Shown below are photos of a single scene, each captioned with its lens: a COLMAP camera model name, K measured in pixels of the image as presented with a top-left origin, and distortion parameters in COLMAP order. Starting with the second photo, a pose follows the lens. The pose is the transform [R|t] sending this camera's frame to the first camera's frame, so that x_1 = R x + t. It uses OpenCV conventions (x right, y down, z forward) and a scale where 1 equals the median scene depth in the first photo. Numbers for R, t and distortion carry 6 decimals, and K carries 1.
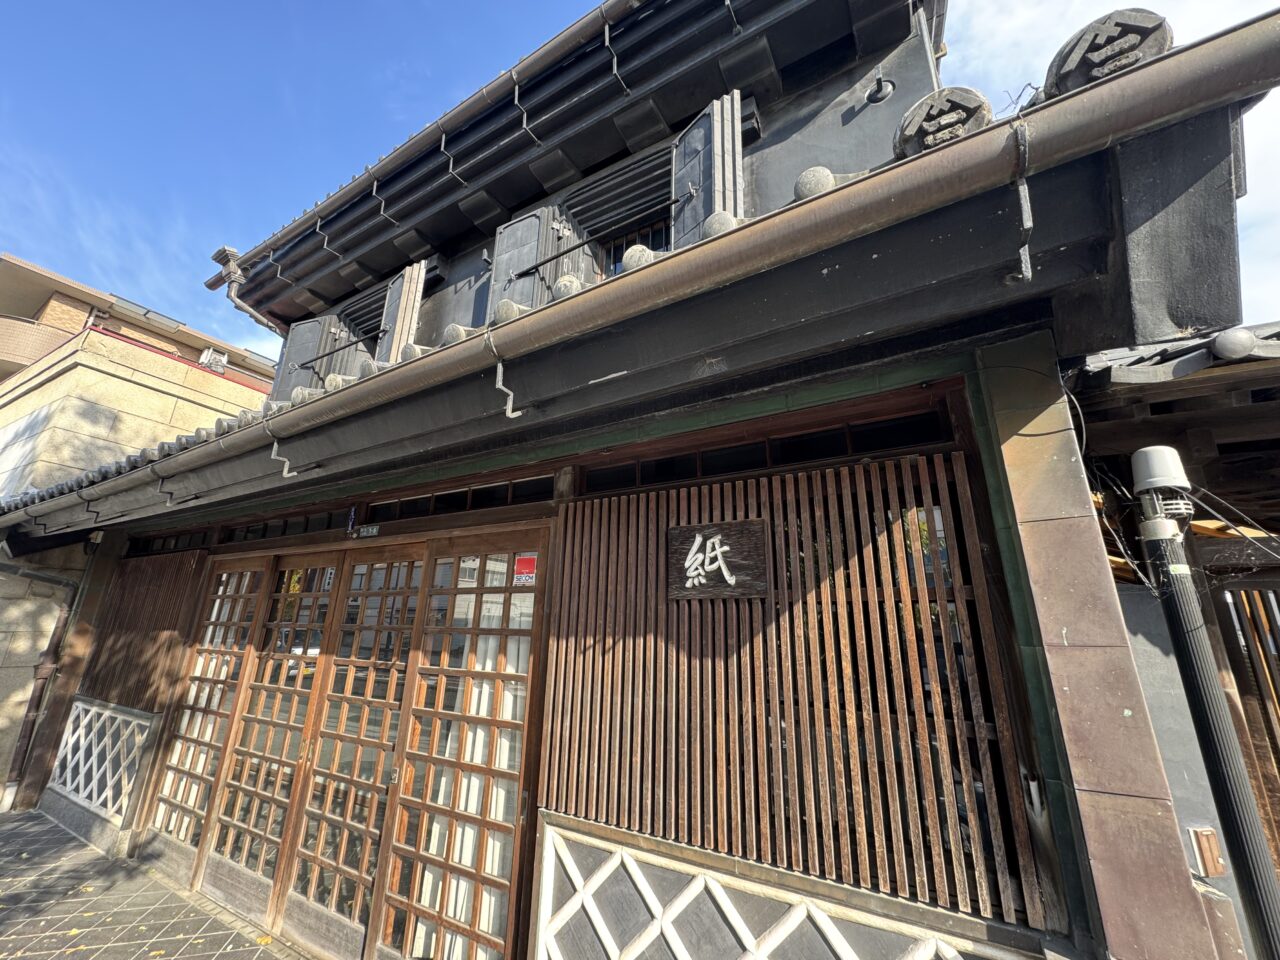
lens RADIAL K [[504.0, 0, 643.2], [0, 504.0, 472.8], [0, 0, 1]] dist [0.002602, 0.000075]
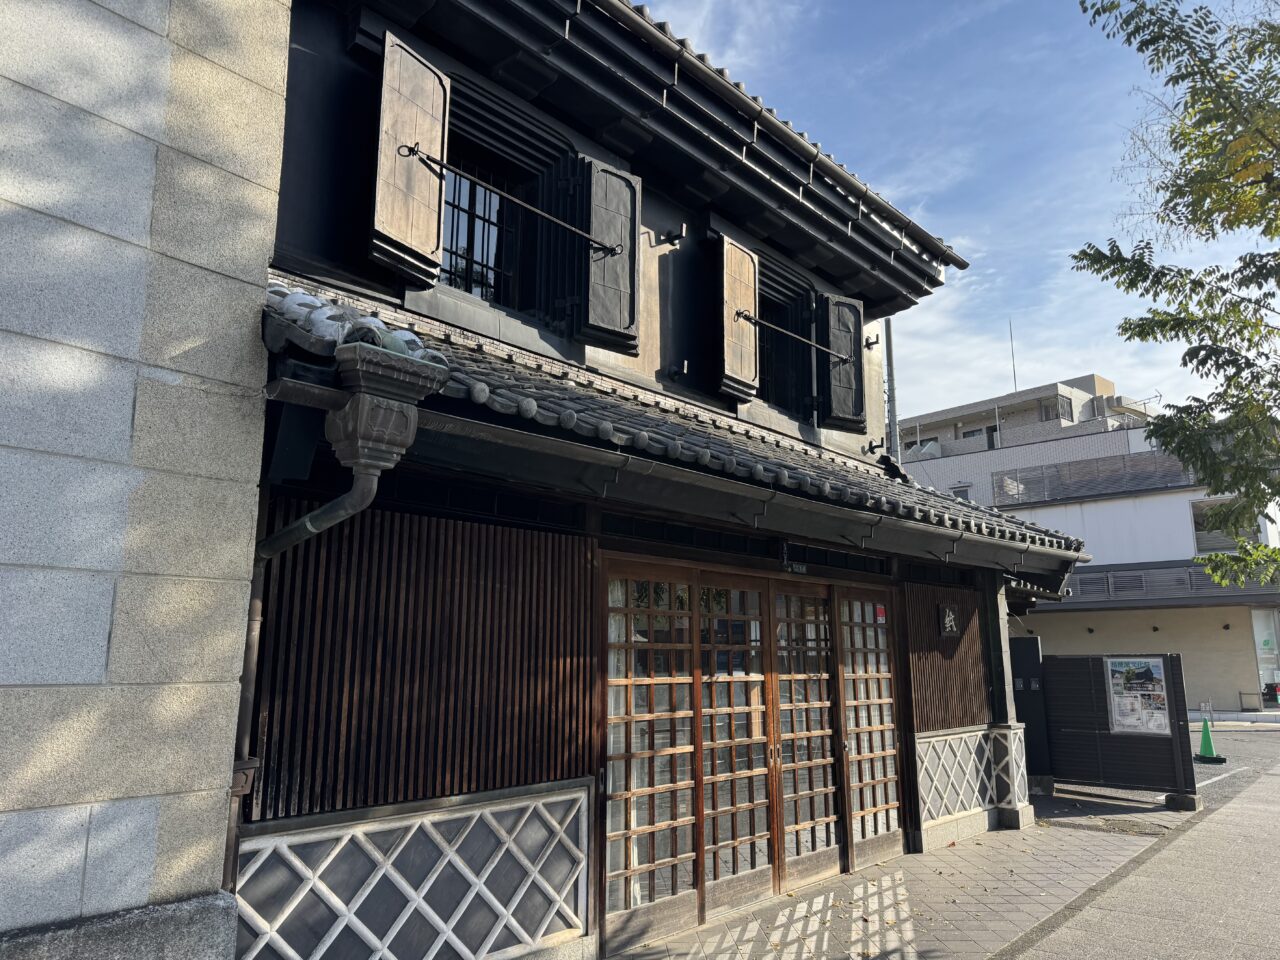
lens RADIAL K [[923.5, 0, 639.2], [0, 923.5, 498.9], [0, 0, 1]] dist [0.004403, -0.000189]
pose [[0.198893, 0.157303, 0.967314, -4.388736], [-0.274456, 0.956479, -0.099109, 0.447496], [-0.940806, -0.245773, 0.233410, 1.458127]]
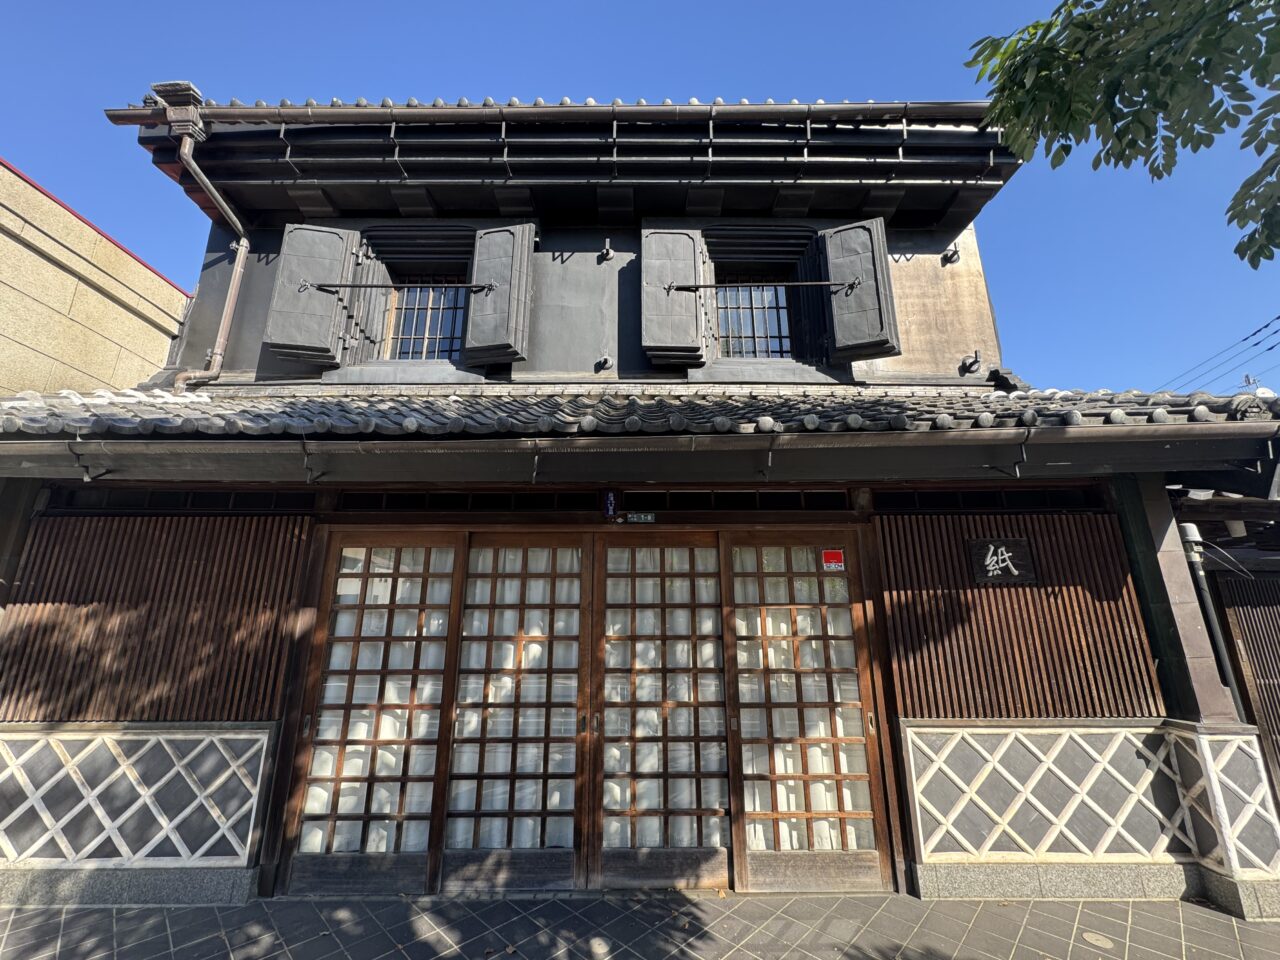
lens RADIAL K [[533.1, 0, 640.0], [0, 533.1, 480.0], [0, 0, 1]] dist [0.000173, 0.000152]
pose [[0.865134, 0.111718, 0.488939, -1.813557], [-0.129992, 0.991509, 0.003457, 0.053416], [-0.484402, -0.066549, 0.872311, 0.027877]]
